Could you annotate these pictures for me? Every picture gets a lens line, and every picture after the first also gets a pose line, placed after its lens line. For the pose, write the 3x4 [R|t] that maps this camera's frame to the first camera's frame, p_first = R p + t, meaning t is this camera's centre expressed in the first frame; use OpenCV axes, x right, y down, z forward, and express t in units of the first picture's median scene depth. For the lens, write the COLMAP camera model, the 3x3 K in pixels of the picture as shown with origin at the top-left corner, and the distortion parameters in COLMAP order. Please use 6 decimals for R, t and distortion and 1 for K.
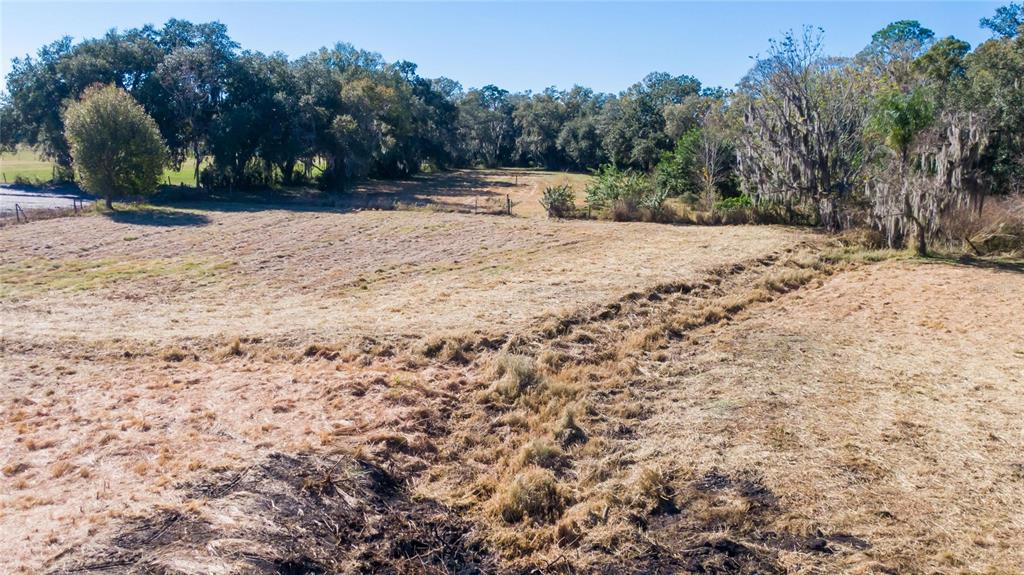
lens RADIAL K [[942.8, 0, 512.0], [0, 942.8, 287.5], [0, 0, 1]] dist [0.041756, -0.003933]
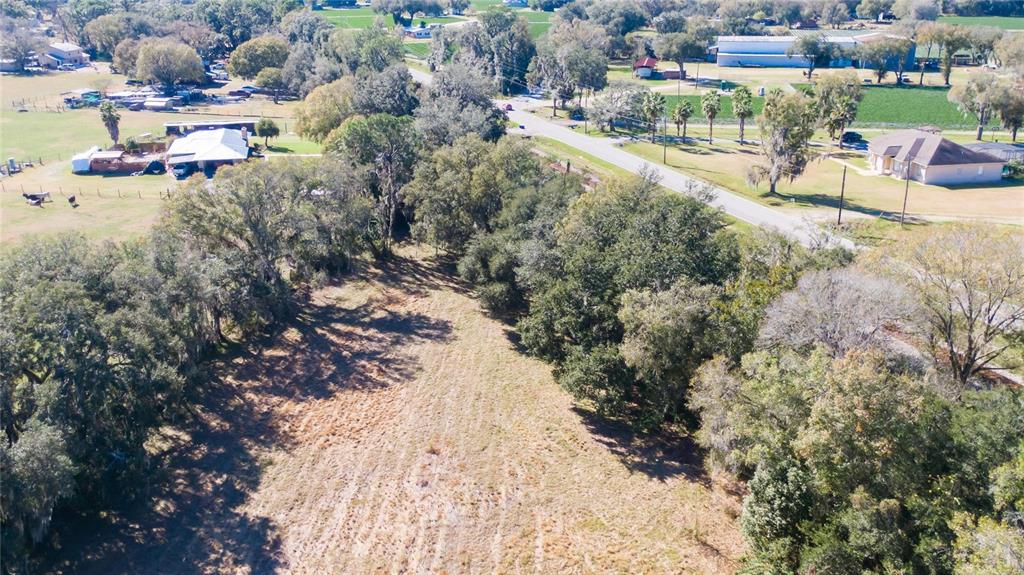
lens RADIAL K [[942.8, 0, 512.0], [0, 942.8, 287.5], [0, 0, 1]] dist [0.041756, -0.003933]
pose [[0.999171, -0.006651, -0.040170, 0.459281], [0.014000, 0.982535, 0.185549, -1.107074], [0.038234, -0.185958, 0.981814, 1.856126]]
